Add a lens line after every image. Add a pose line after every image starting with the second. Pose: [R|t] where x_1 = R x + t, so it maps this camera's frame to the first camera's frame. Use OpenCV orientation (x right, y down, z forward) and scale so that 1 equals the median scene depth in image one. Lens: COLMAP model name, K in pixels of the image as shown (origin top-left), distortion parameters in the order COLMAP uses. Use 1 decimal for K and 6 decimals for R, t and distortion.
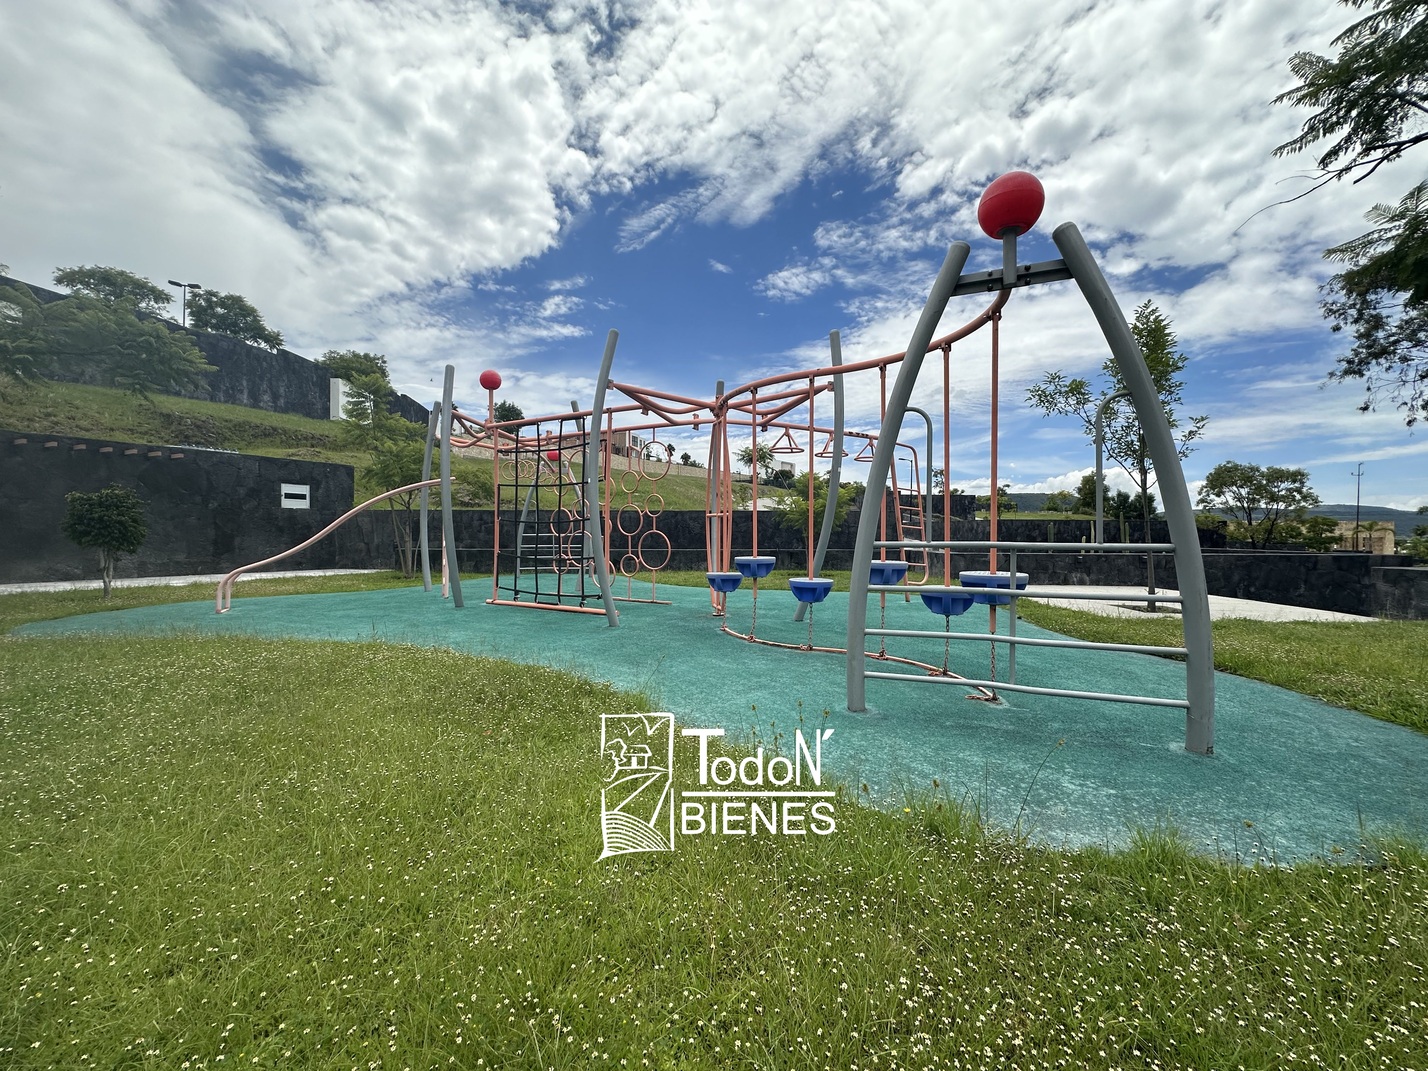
lens RADIAL K [[572.9, 0, 714.0], [0, 572.9, 535.5], [0, 0, 1]] dist [0.001954, 0.000684]
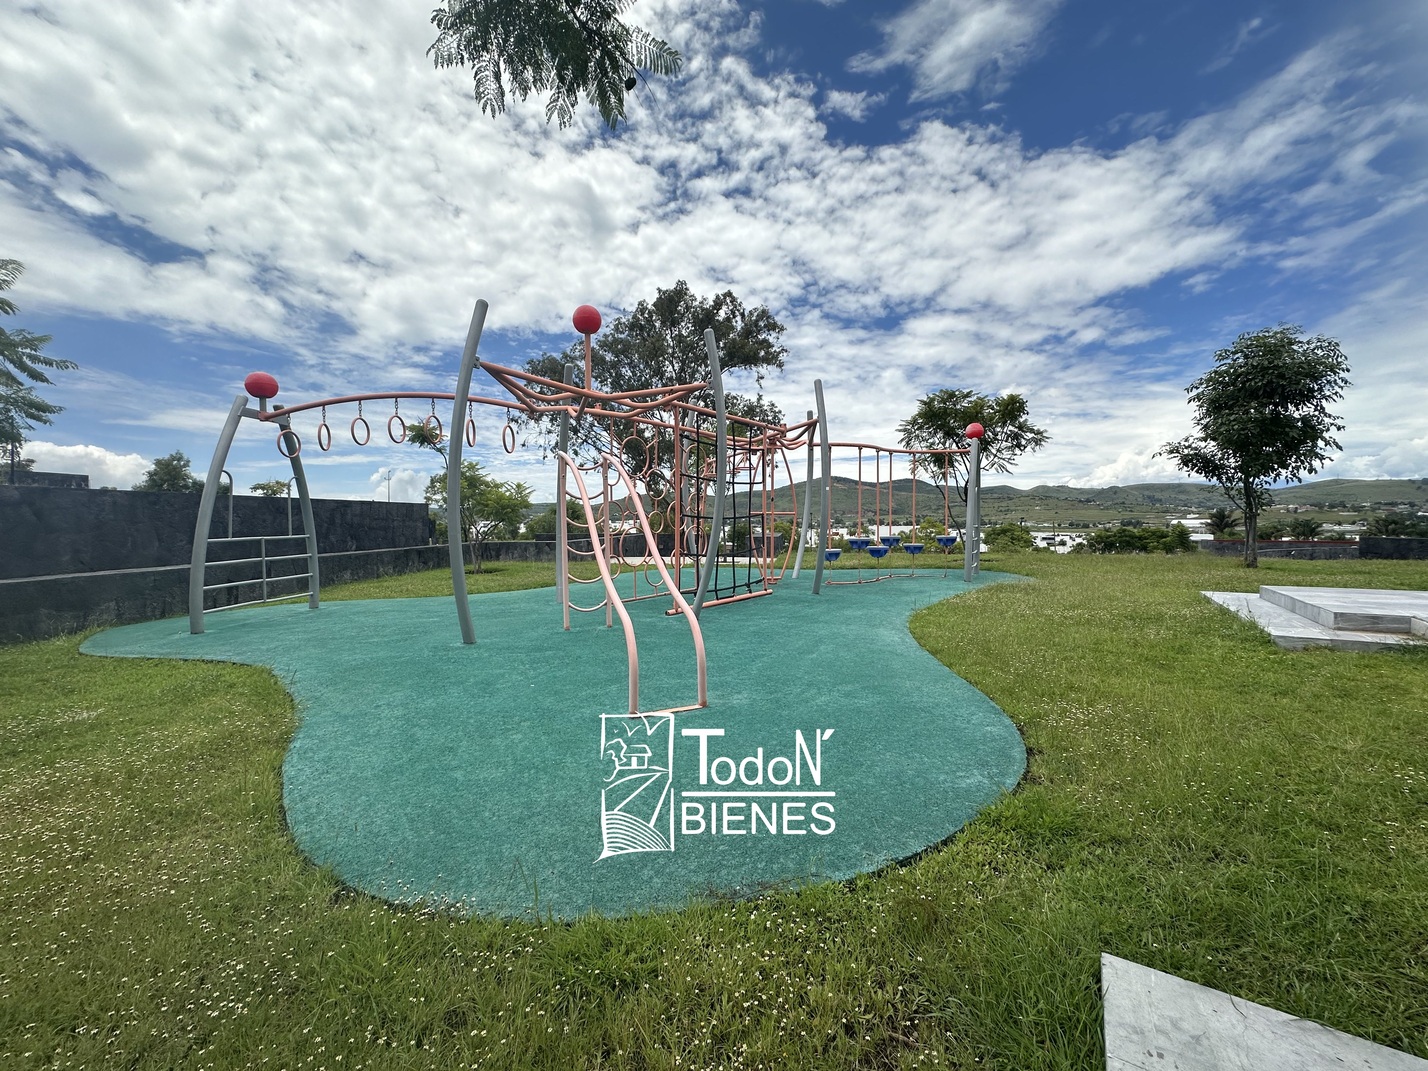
lens RADIAL K [[572.9, 0, 714.0], [0, 572.9, 535.5], [0, 0, 1]] dist [0.001954, 0.000684]
pose [[0.124044, -0.031927, 0.991763, -1.094856], [0.016088, 0.999416, 0.030161, -0.022384], [-0.992146, 0.012214, 0.124485, 0.729891]]
